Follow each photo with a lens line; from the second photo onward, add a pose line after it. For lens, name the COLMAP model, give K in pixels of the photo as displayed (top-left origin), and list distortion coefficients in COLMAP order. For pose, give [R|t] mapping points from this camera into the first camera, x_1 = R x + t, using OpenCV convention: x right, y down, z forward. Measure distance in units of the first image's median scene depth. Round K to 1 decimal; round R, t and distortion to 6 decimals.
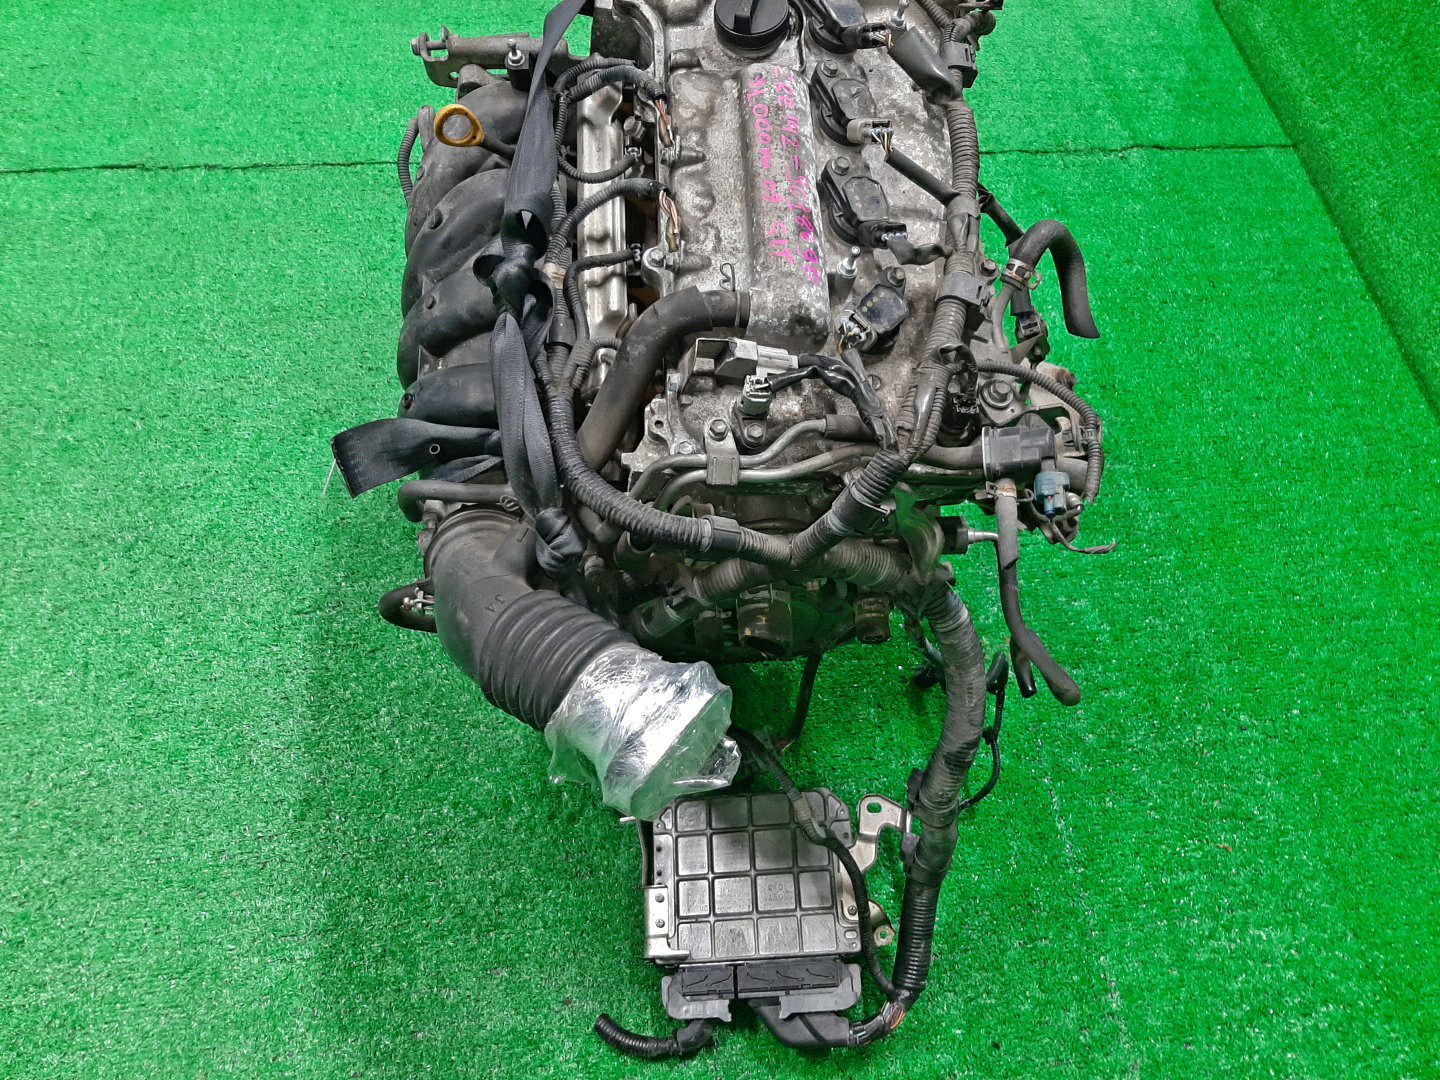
lens RADIAL K [[1142.1, 0, 720.9], [0, 1142.1, 576.2], [0, 0, 1]] dist [0.064744, -0.143356]
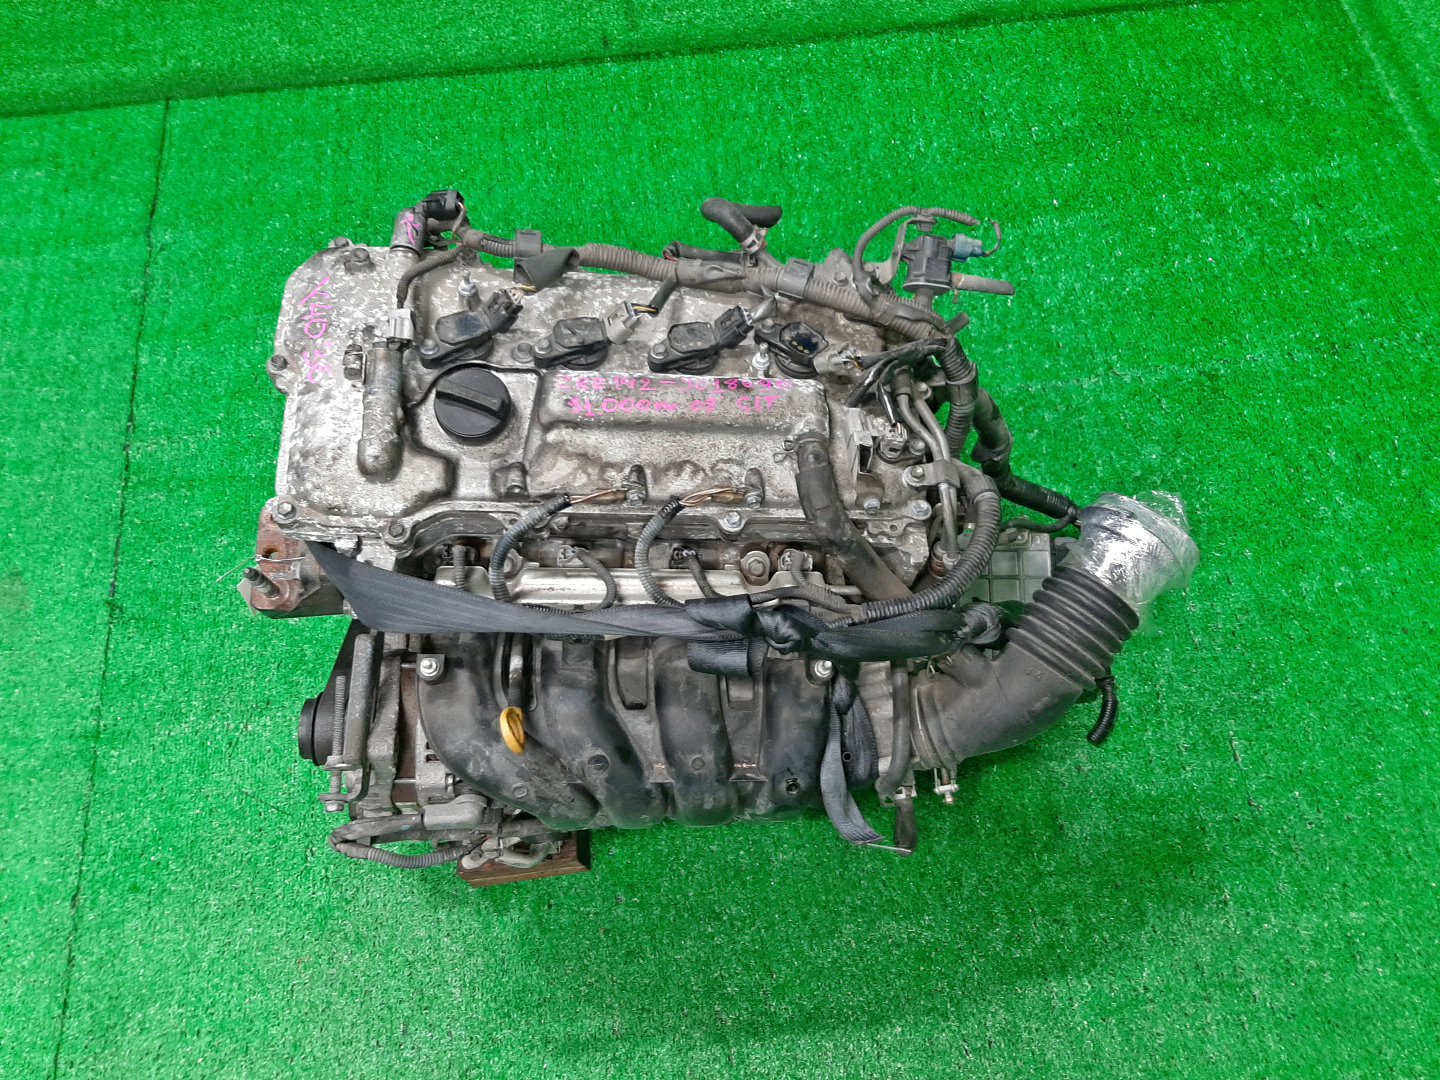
lens RADIAL K [[1116.3, 0, 755.1], [0, 1116.3, 537.8], [0, 0, 1]] dist [0.075410, -0.125237]
pose [[0.023473, -0.943460, 0.330655, -0.395017], [0.875479, 0.179089, 0.448846, -0.683653], [-0.482685, 0.278946, 0.830183, 0.100508]]
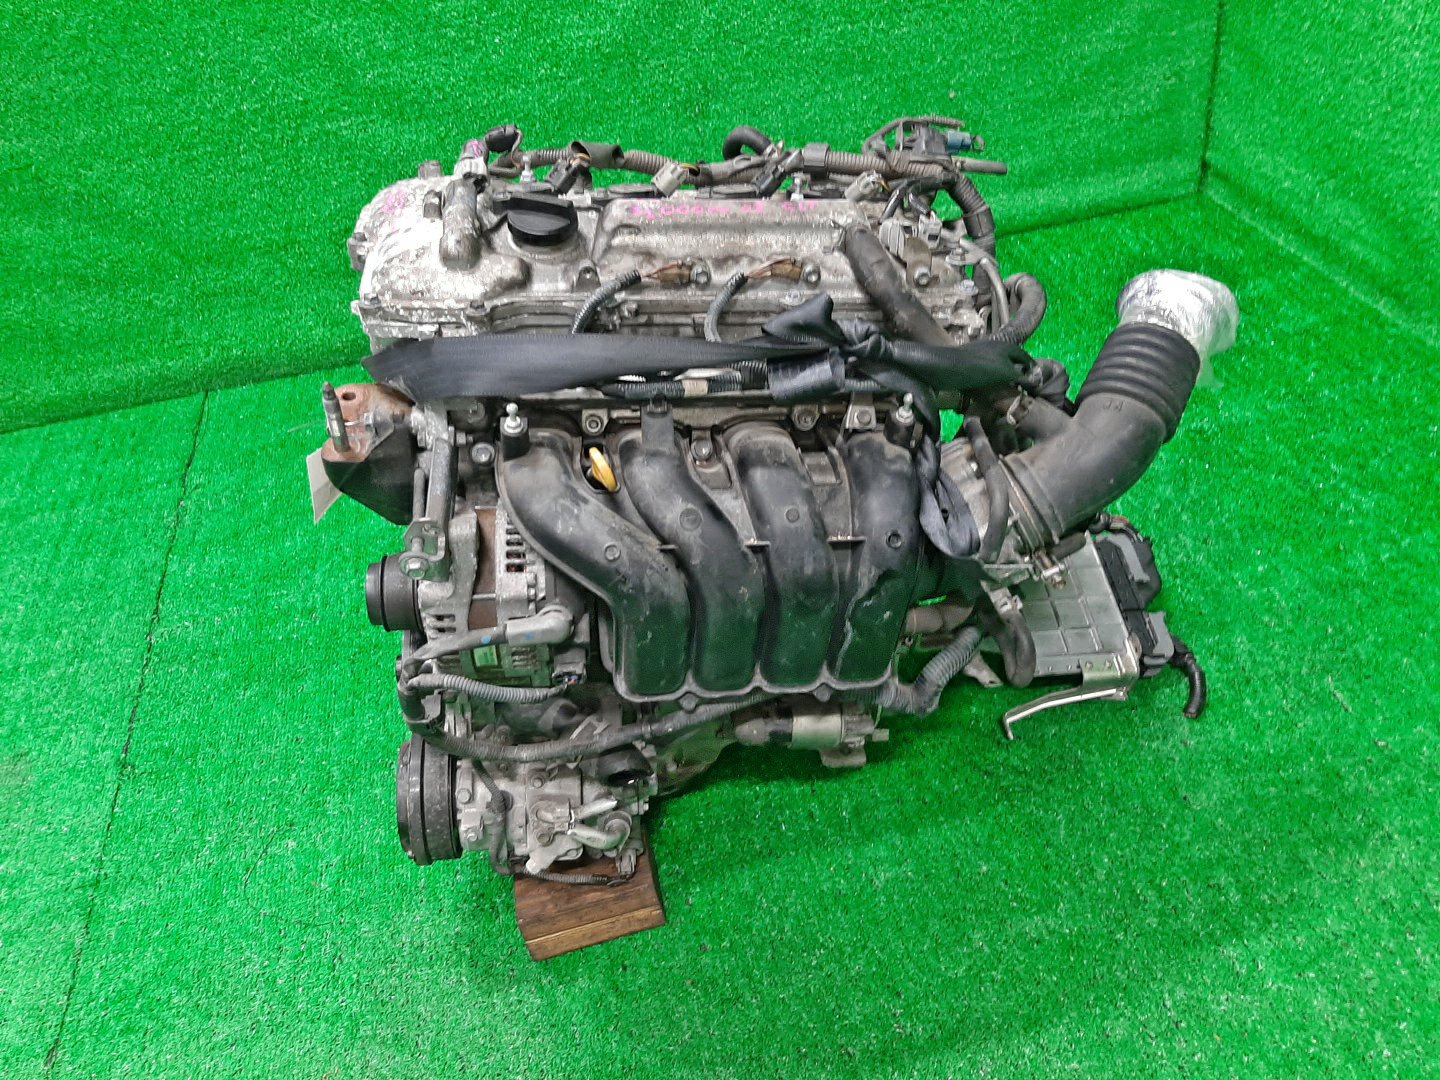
lens RADIAL K [[1116.3, 0, 755.1], [0, 1116.3, 537.8], [0, 0, 1]] dist [0.075410, -0.125237]
pose [[-0.095718, -0.708388, 0.699303, -0.936699], [0.894620, 0.246815, 0.372474, -0.623376], [-0.436454, 0.661263, 0.610114, 0.457234]]
